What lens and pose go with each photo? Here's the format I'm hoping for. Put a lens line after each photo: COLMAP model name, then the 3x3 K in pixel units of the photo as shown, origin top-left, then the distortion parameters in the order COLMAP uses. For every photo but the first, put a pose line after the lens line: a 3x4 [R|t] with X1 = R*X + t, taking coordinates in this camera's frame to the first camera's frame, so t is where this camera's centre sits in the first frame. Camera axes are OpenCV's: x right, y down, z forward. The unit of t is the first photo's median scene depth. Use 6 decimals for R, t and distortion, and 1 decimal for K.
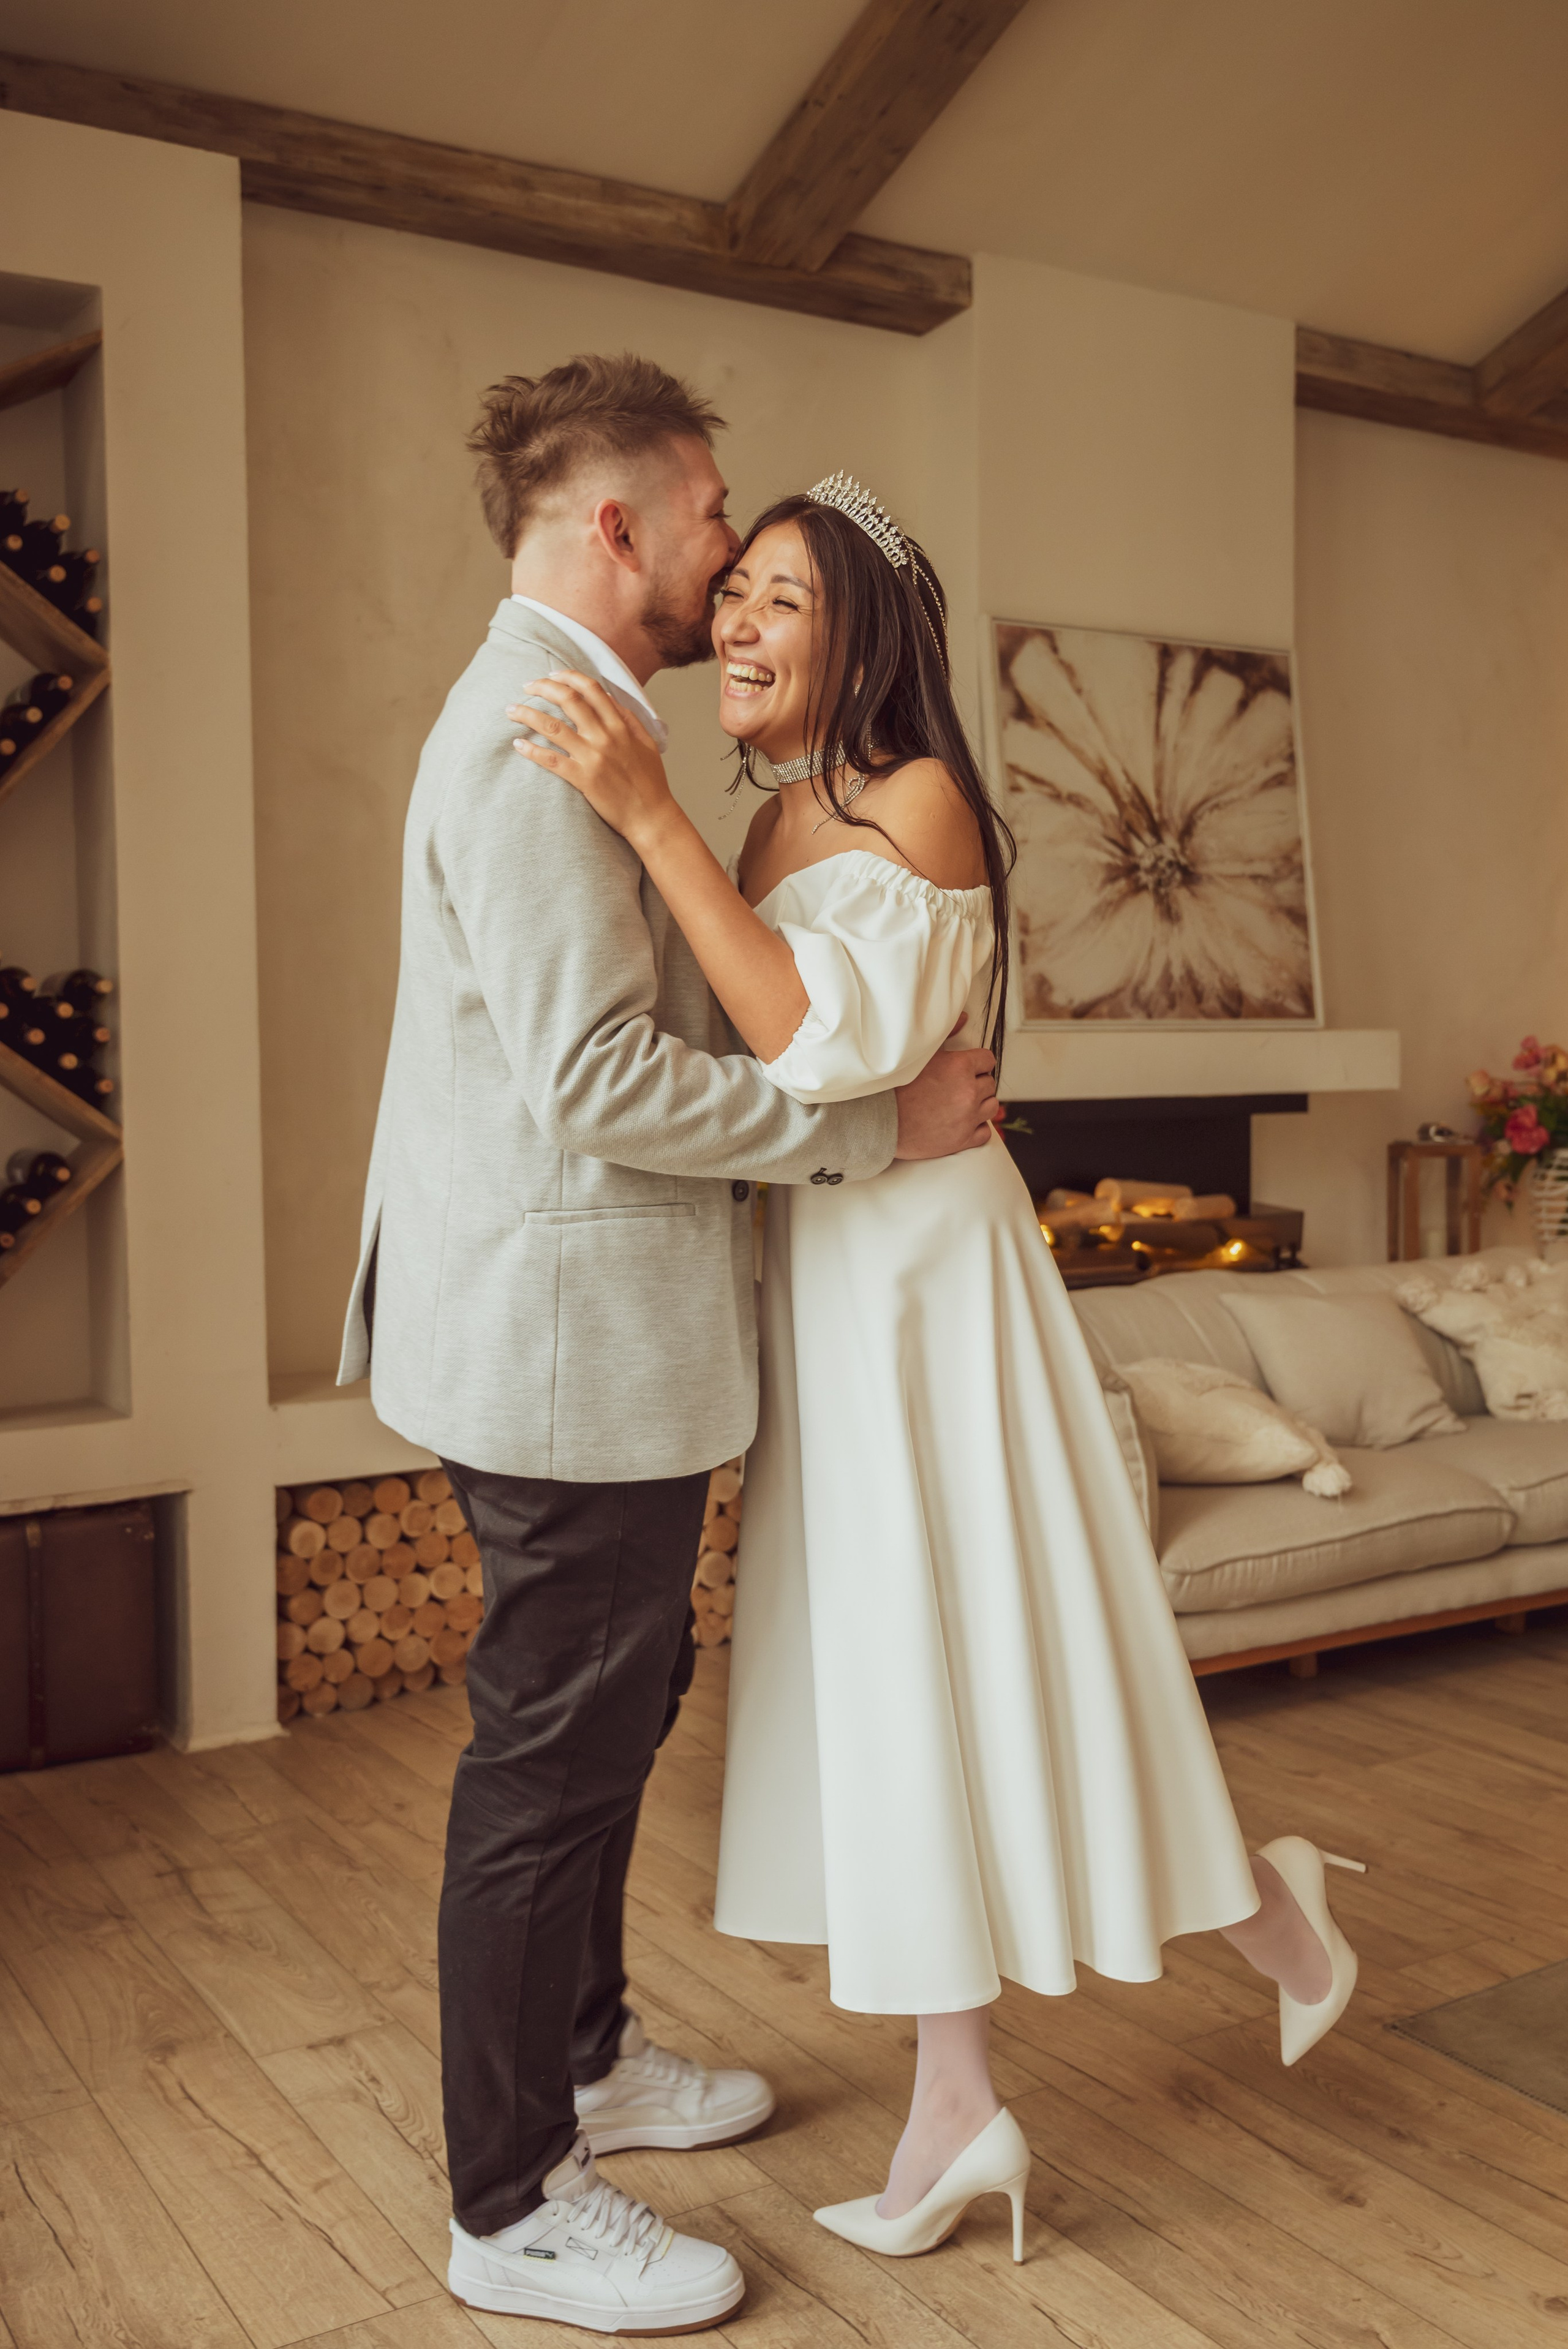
lens RADIAL K [[2232.8, 0, 784.0], [0, 2232.8, 1174.5], [0, 0, 1]] dist [-0.005976, -0.006748]
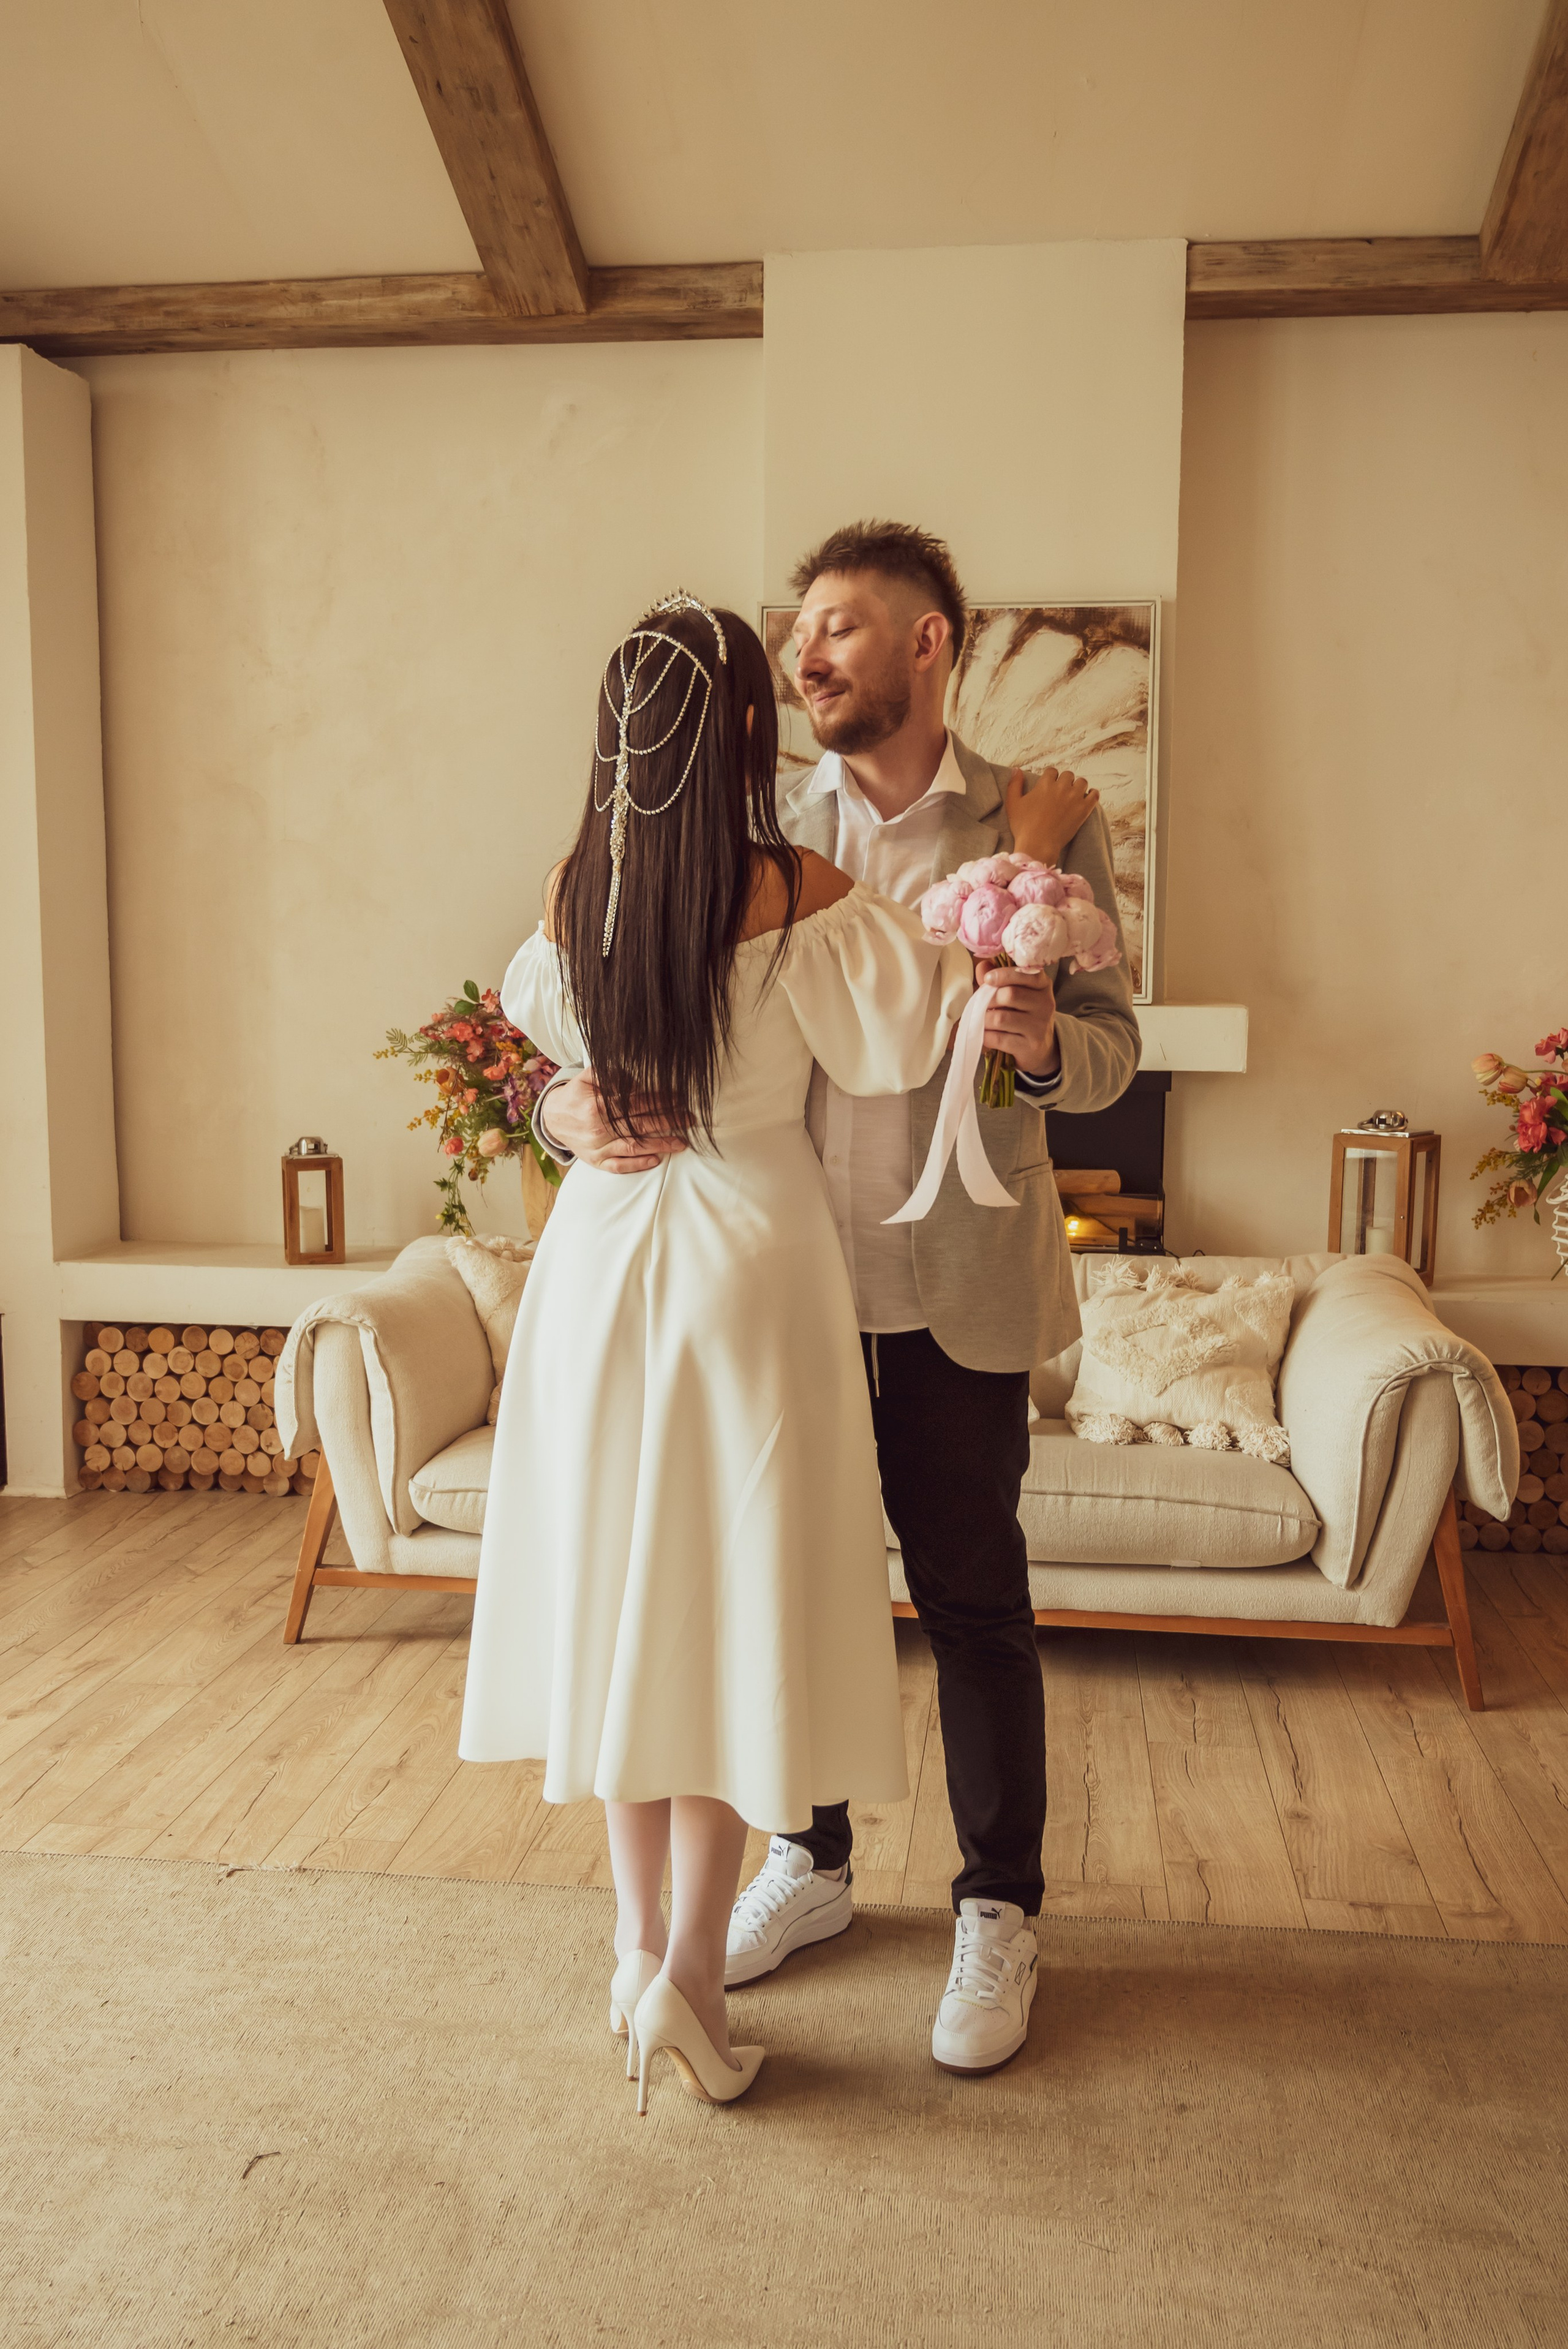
lens RADIAL K [[2044.1, 0, 778.6], [0, 2044.1, 1199.8], [0, 0, 1]] dist [-0.008684, -0.007806]
pose [[0.772769, 0.092664, -0.627887, 0.782726], [-0.052075, 0.995206, 0.082782, -0.053855], [0.632548, -0.031274, 0.773890, 0.263928]]
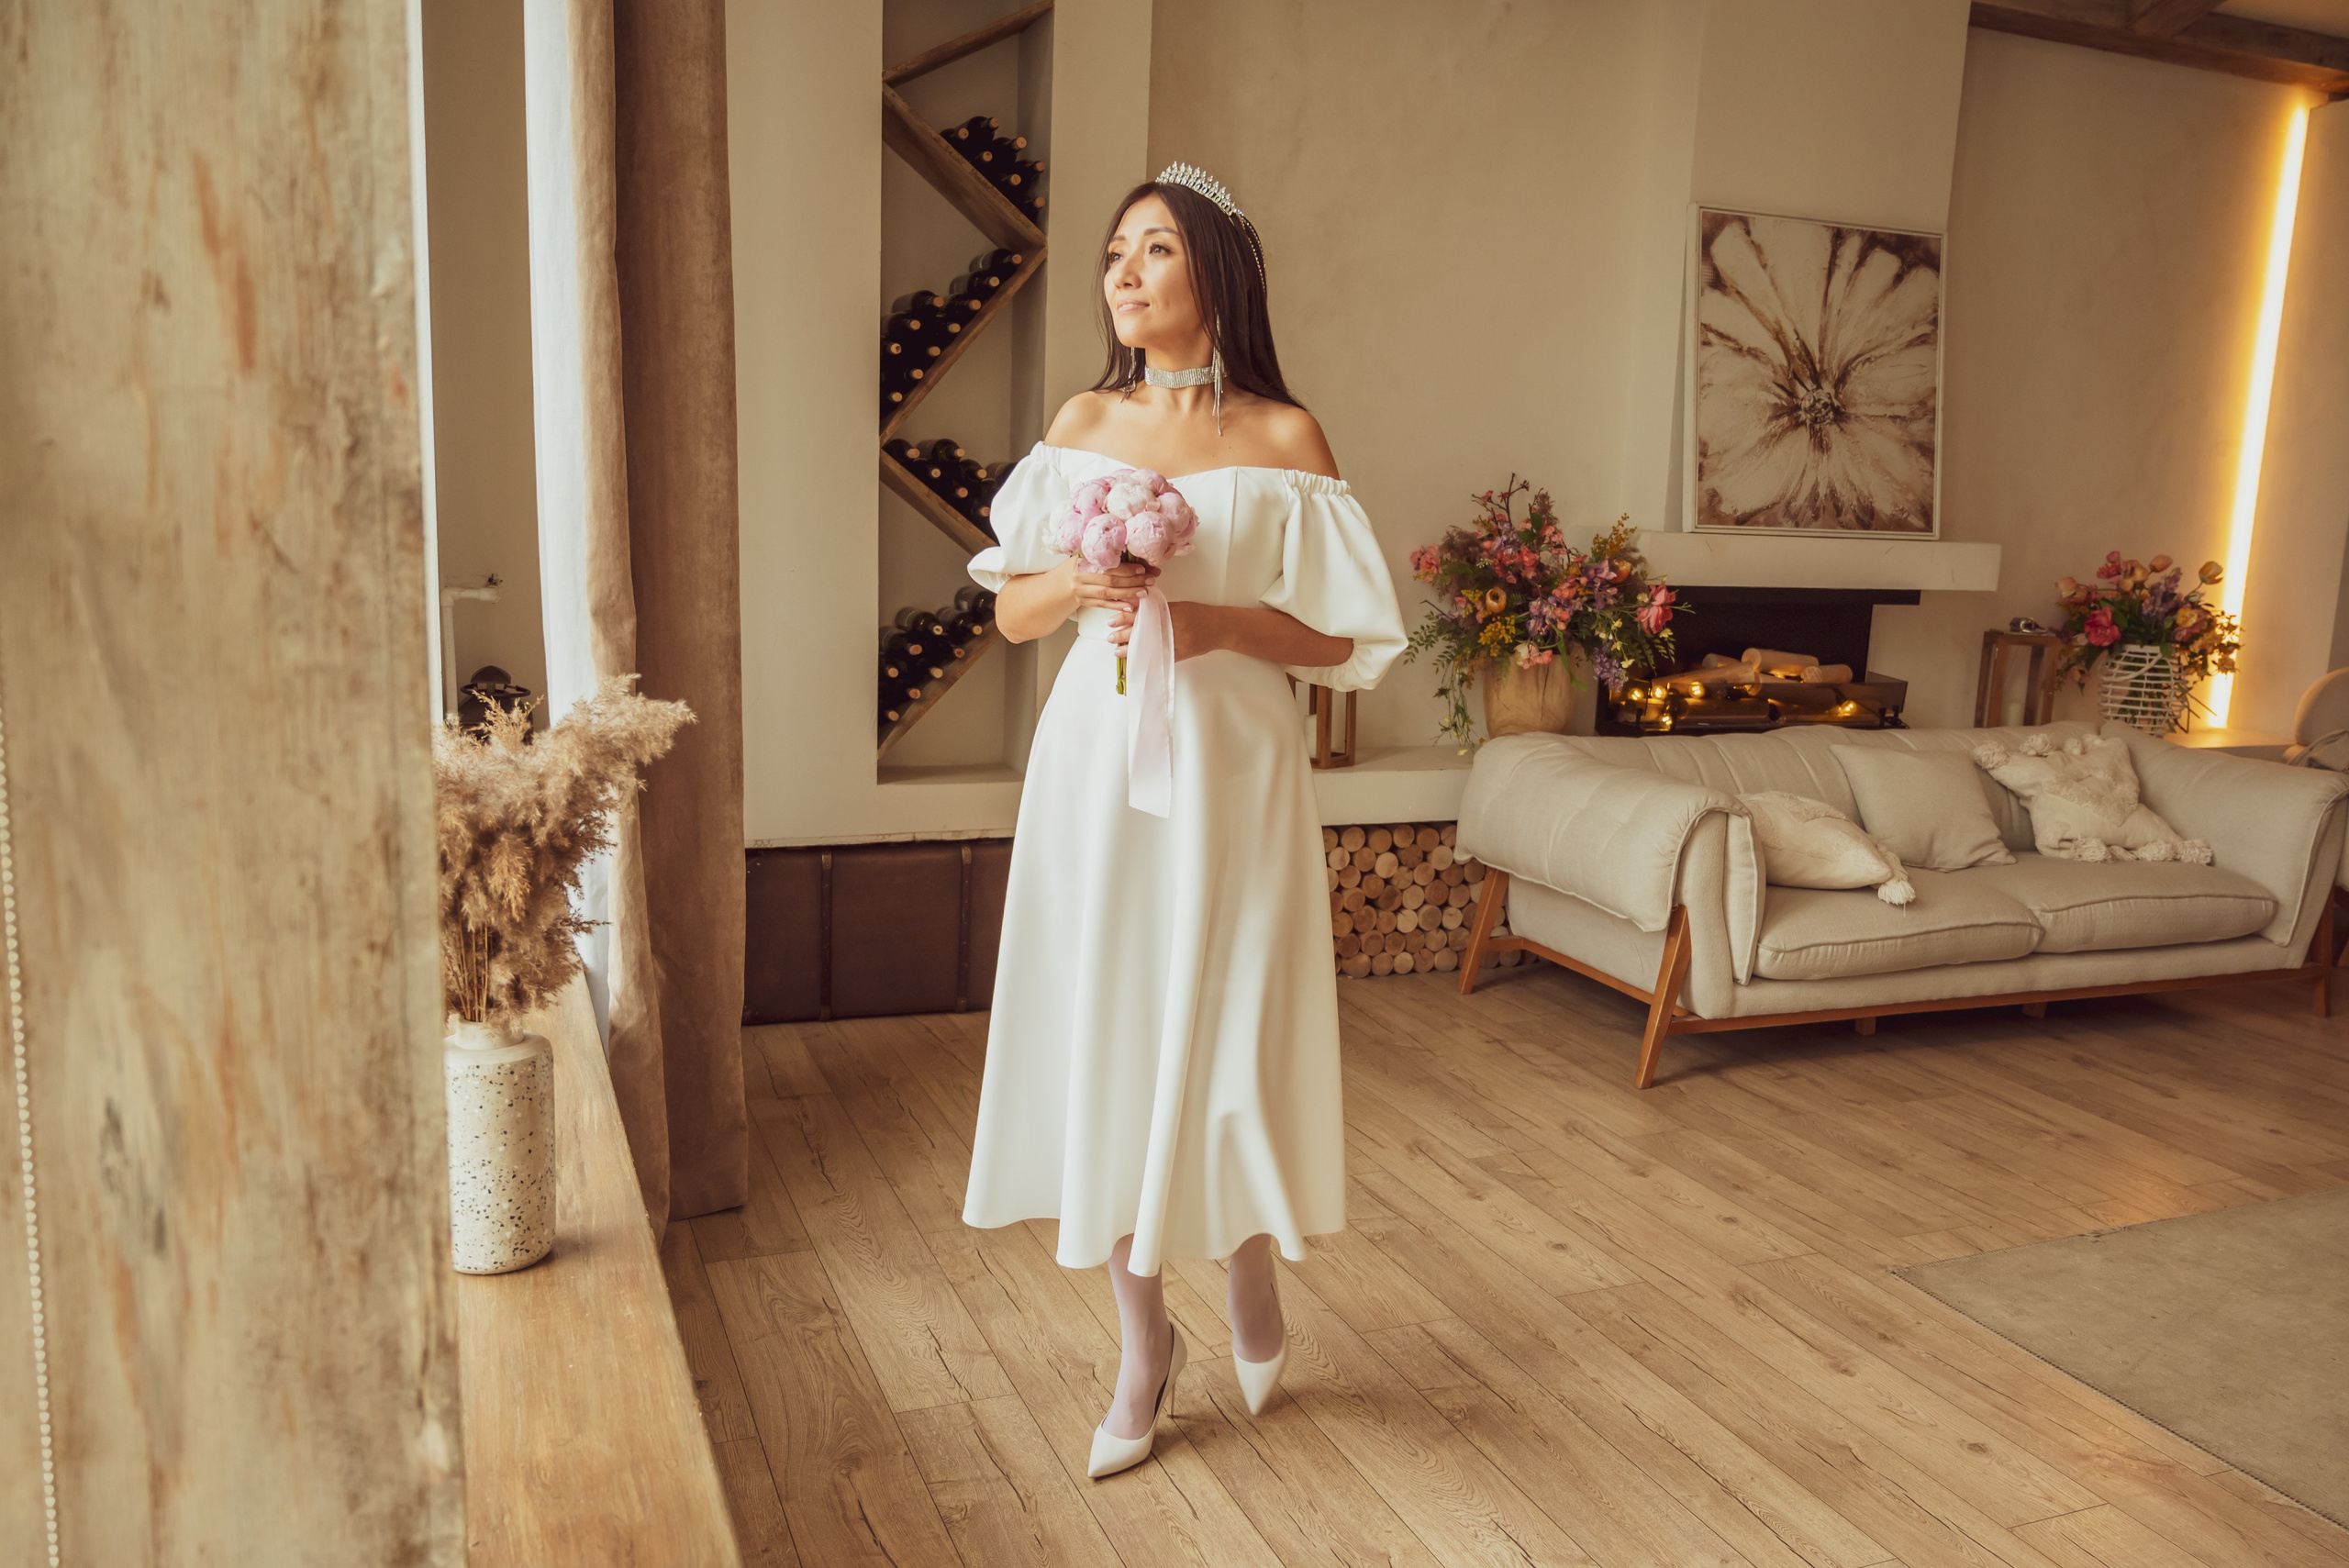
lens RADIAL K [[1821.7, 0, 1187.7], [0, 1821.7, 793.7], [0, 0, 1]] dist [-0.006512, 0.002373]
pose [[0.985403, 0.076184, -0.152240, -0.012794], [-0.058409, 0.991295, 0.117995, -0.022774], [0.159904, -0.107381, 0.981275, -0.118339]]
